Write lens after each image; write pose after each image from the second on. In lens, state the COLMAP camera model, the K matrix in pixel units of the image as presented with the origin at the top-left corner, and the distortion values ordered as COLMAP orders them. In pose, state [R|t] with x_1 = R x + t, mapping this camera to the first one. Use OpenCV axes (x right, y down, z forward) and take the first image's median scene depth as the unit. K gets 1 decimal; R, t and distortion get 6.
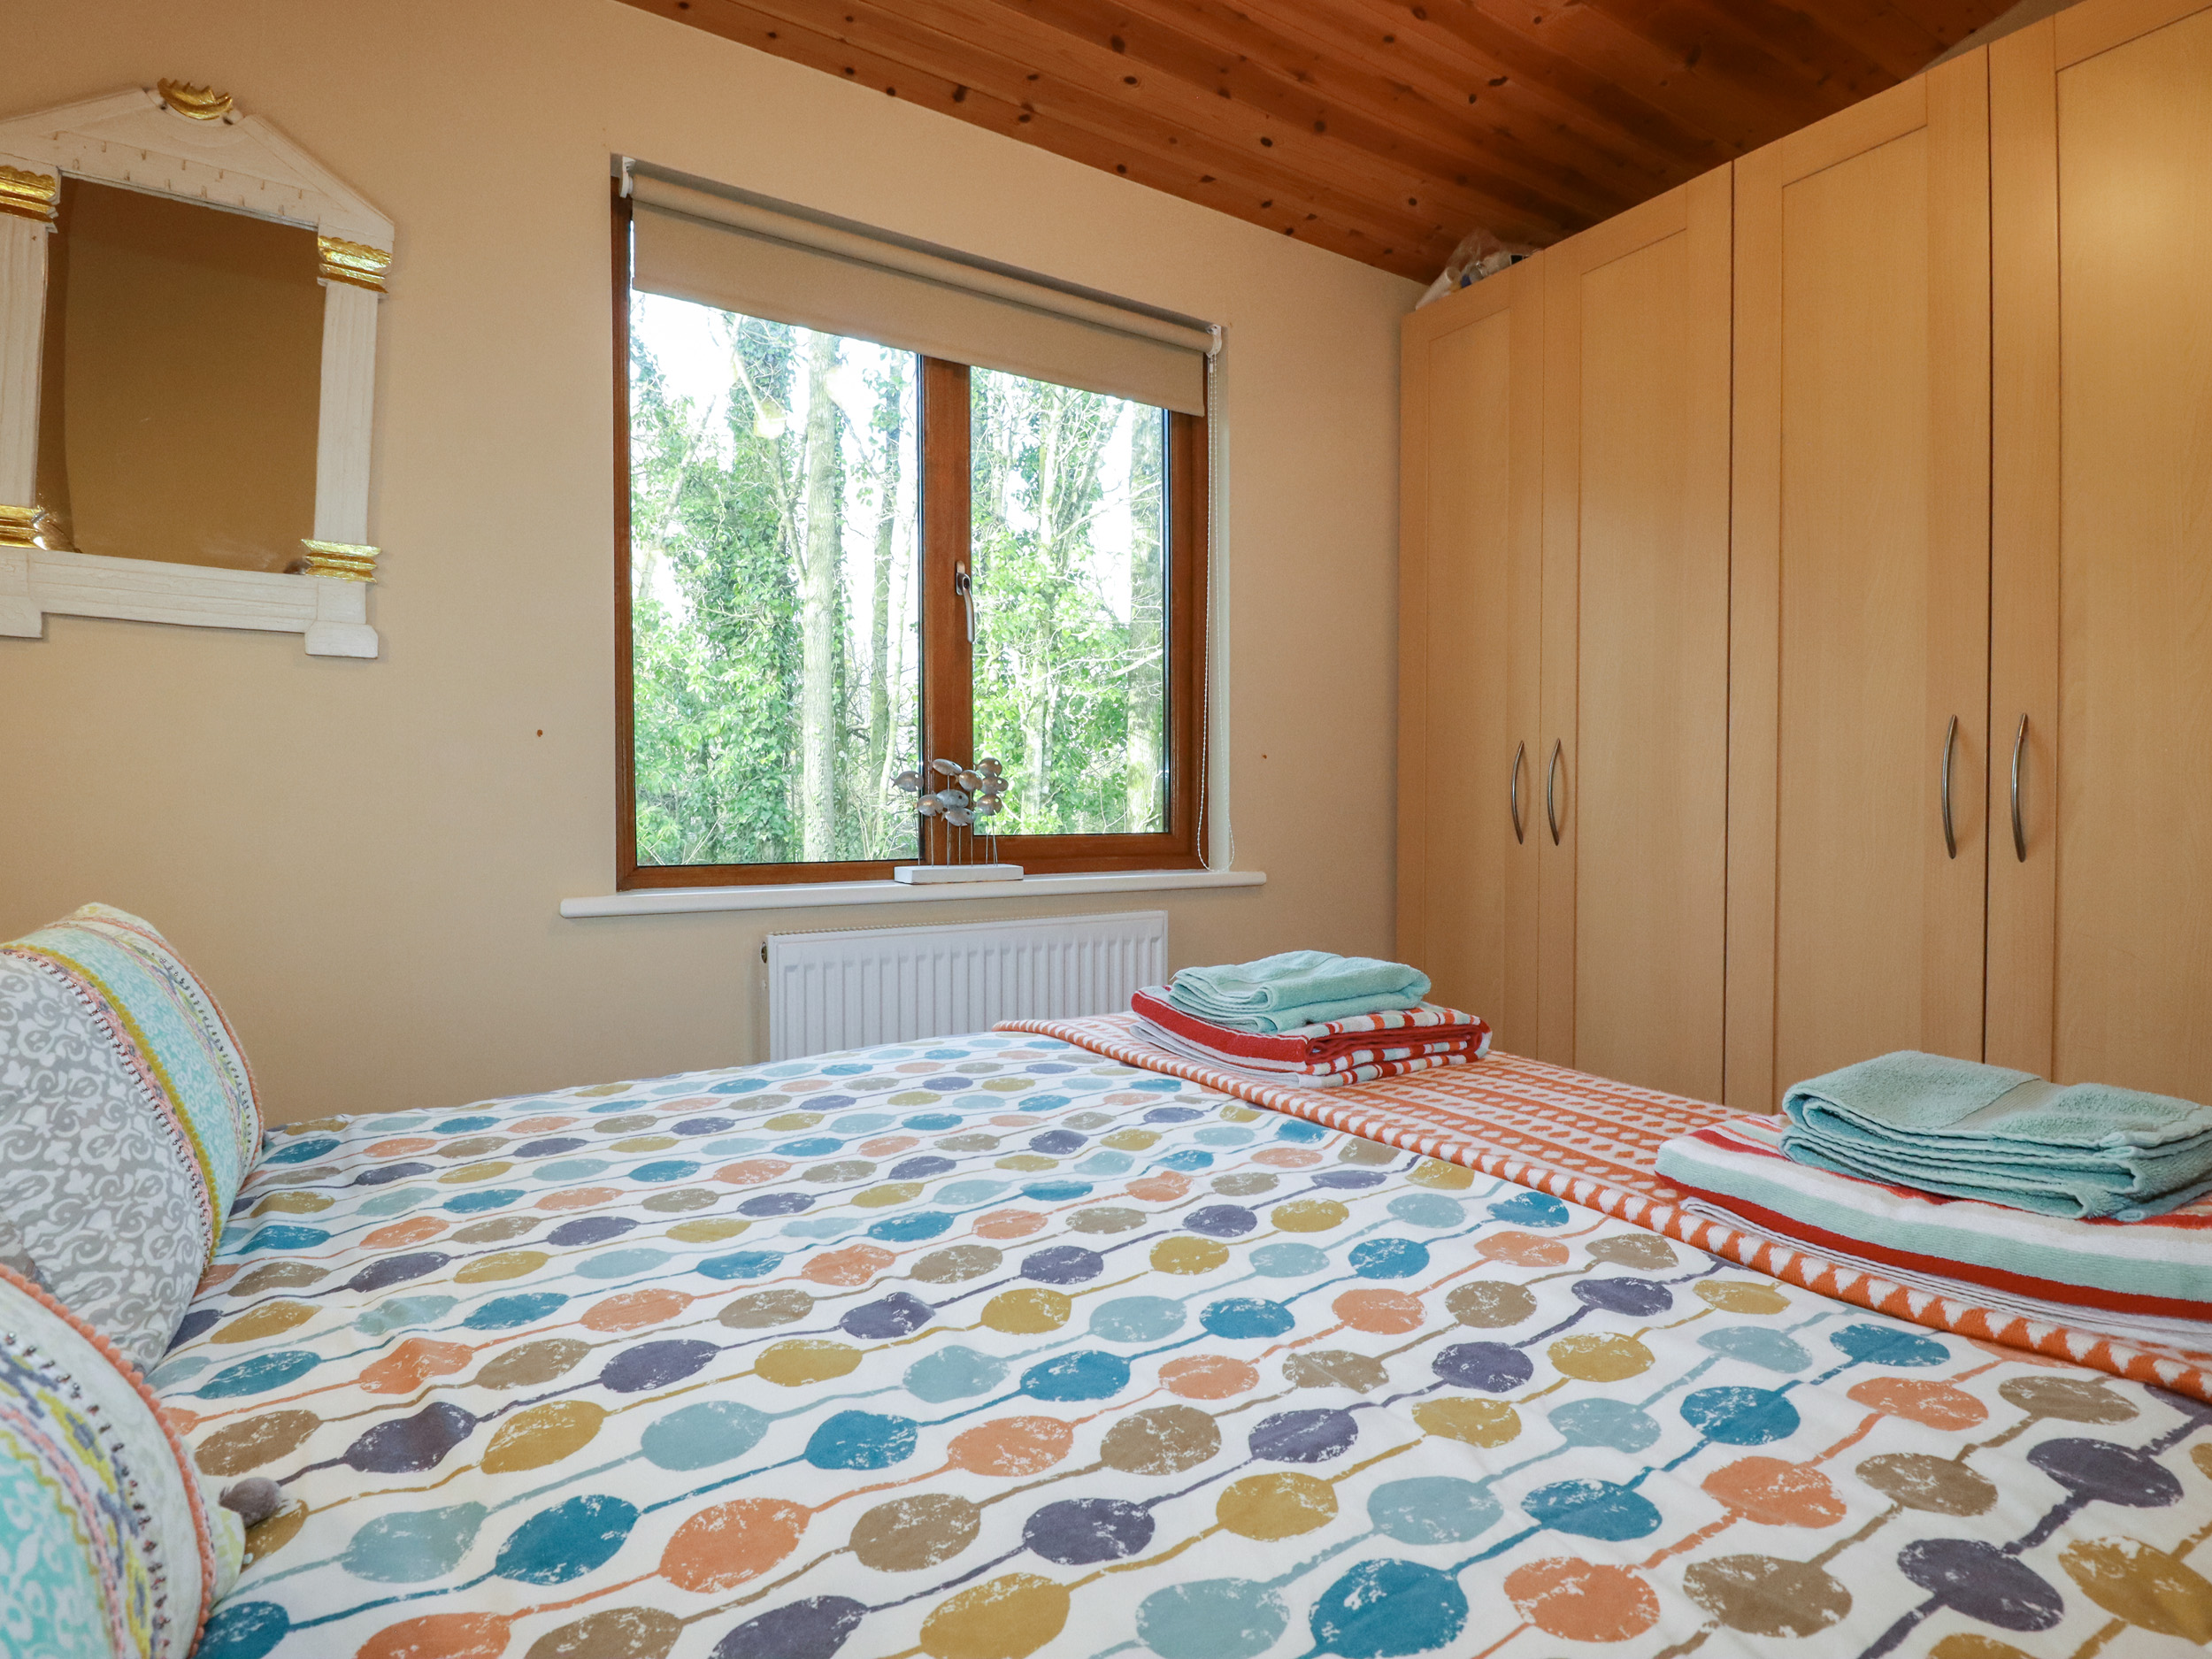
lens RADIAL K [[1178.4, 0, 1114.9], [0, 1178.4, 823.7], [0, 0, 1]] dist [0.004751, -0.014426]
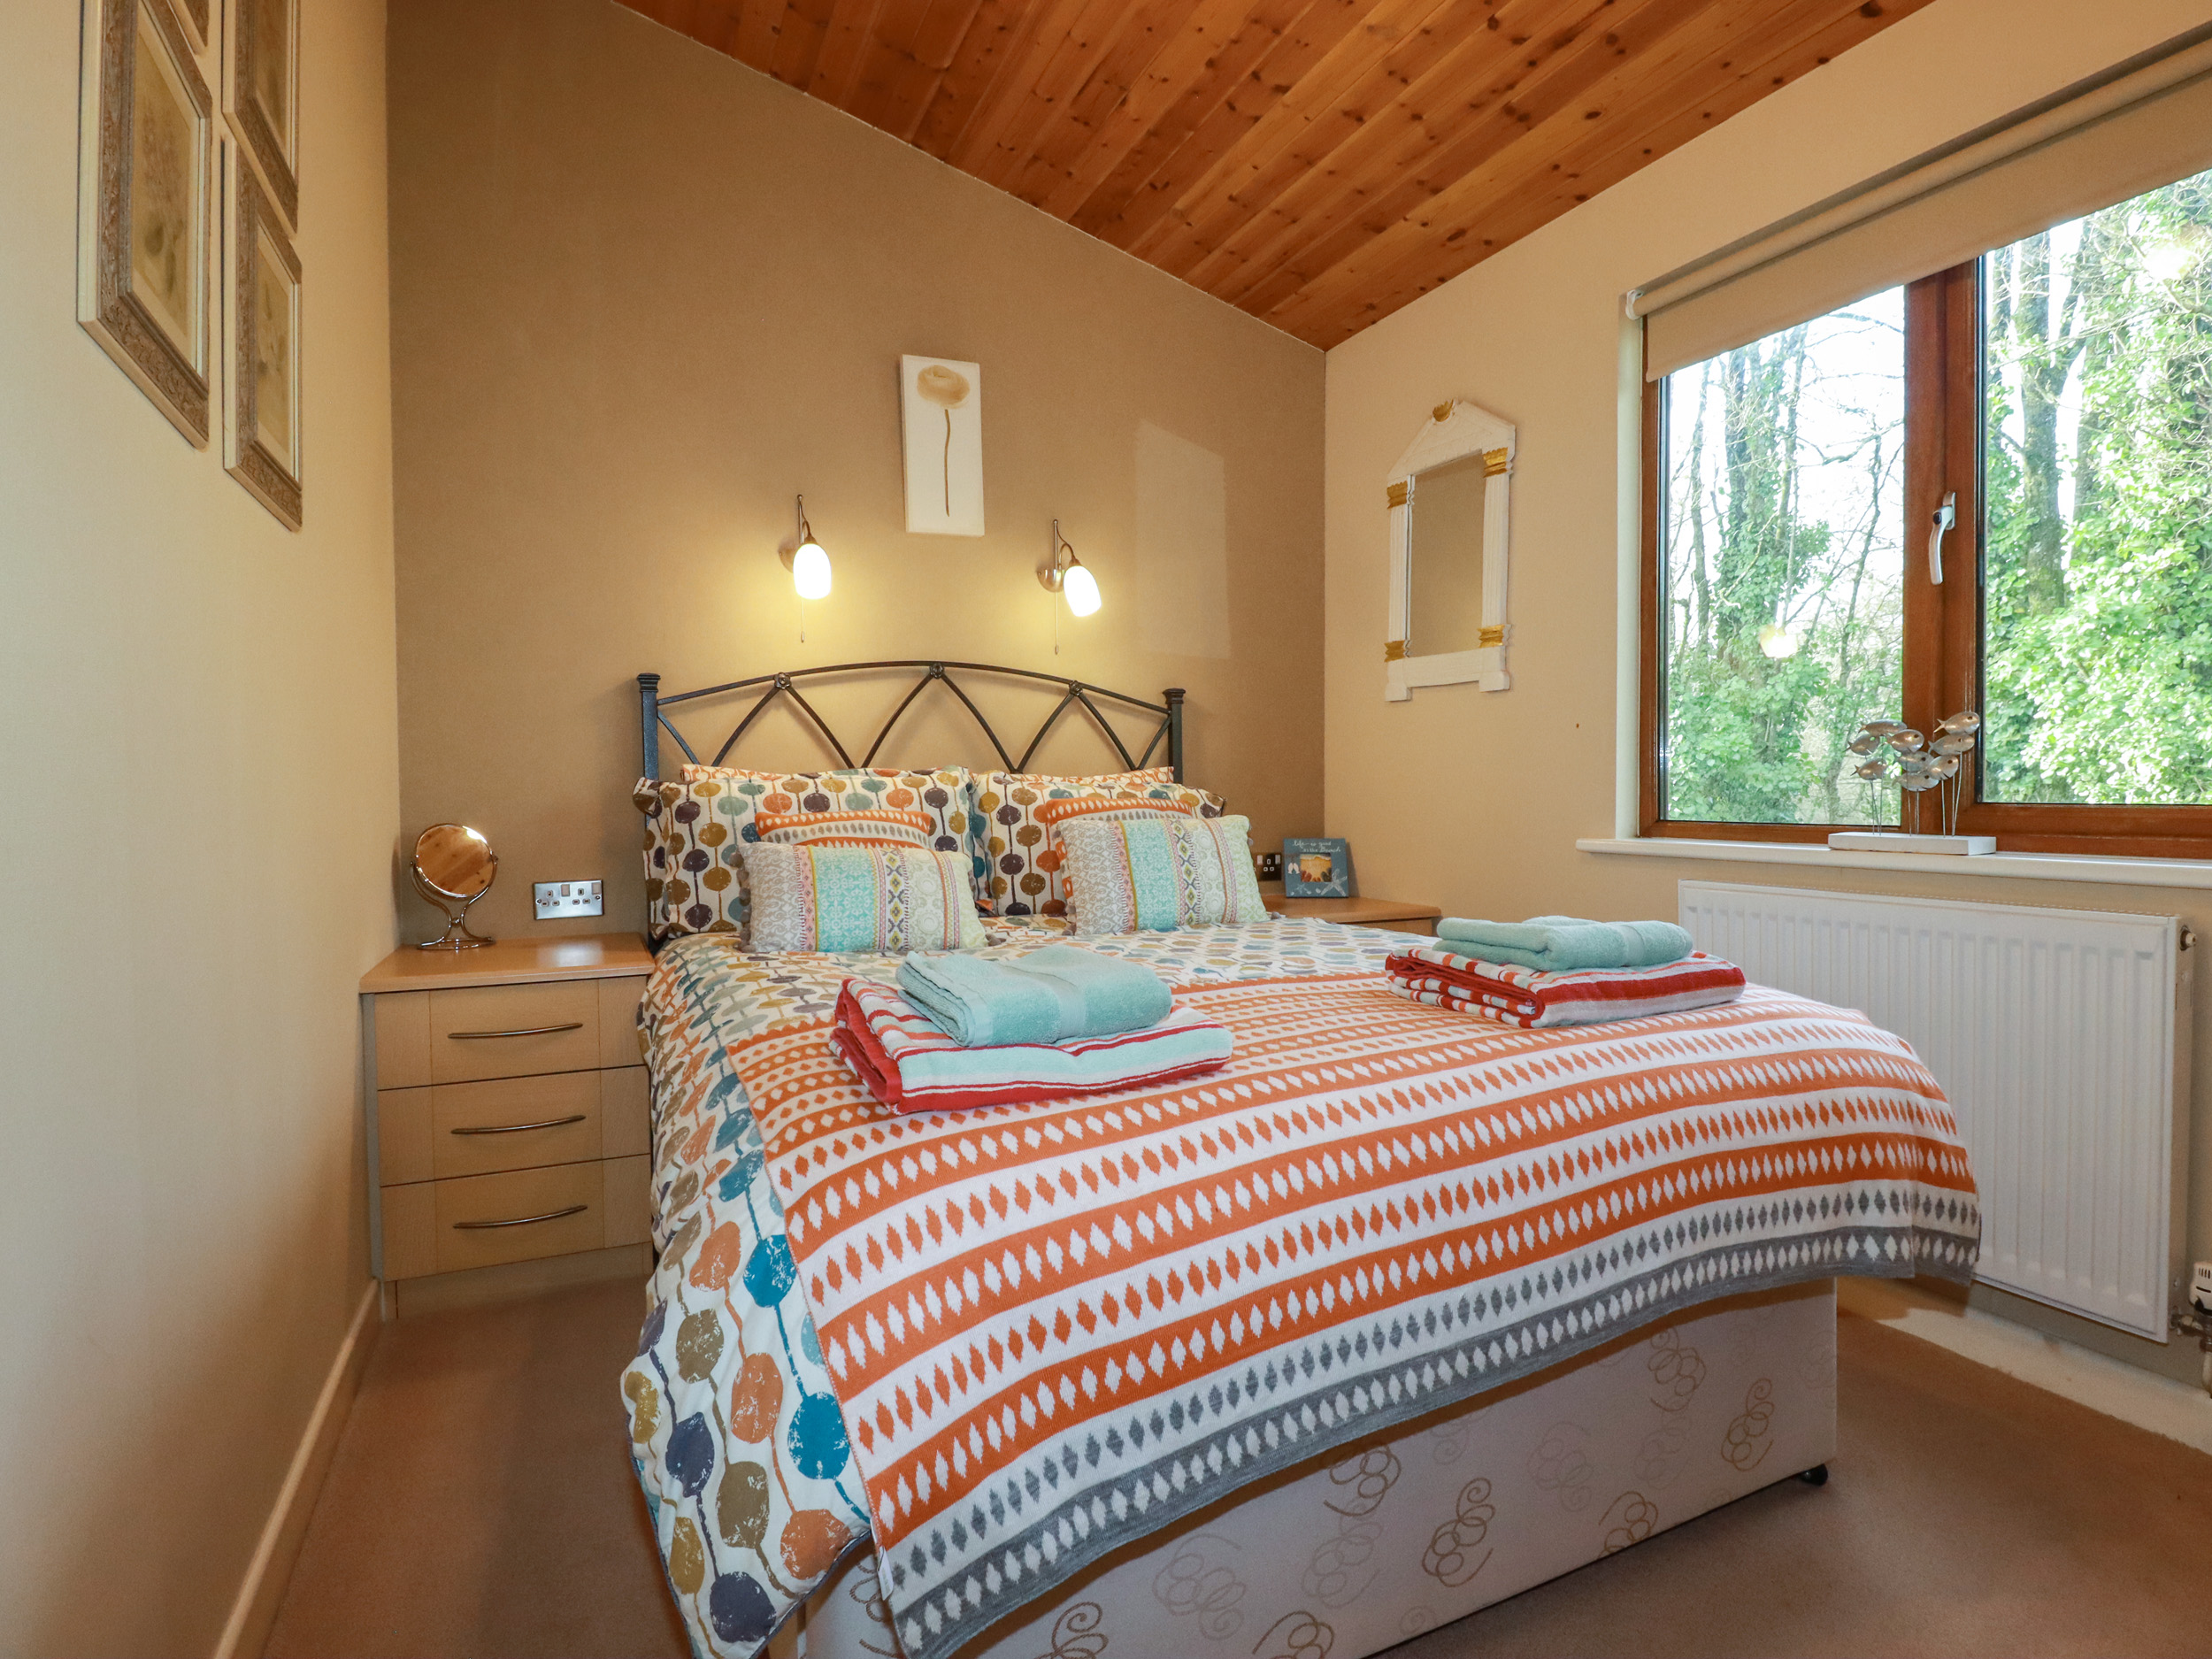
lens RADIAL K [[1178.4, 0, 1114.9], [0, 1178.4, 823.7], [0, 0, 1]] dist [0.004751, -0.014426]
pose [[-0.157466, 0.029901, -0.987072, 0.987142], [-0.008364, 0.999465, 0.031611, 0.003994], [0.987489, 0.013233, -0.157132, 0.614009]]
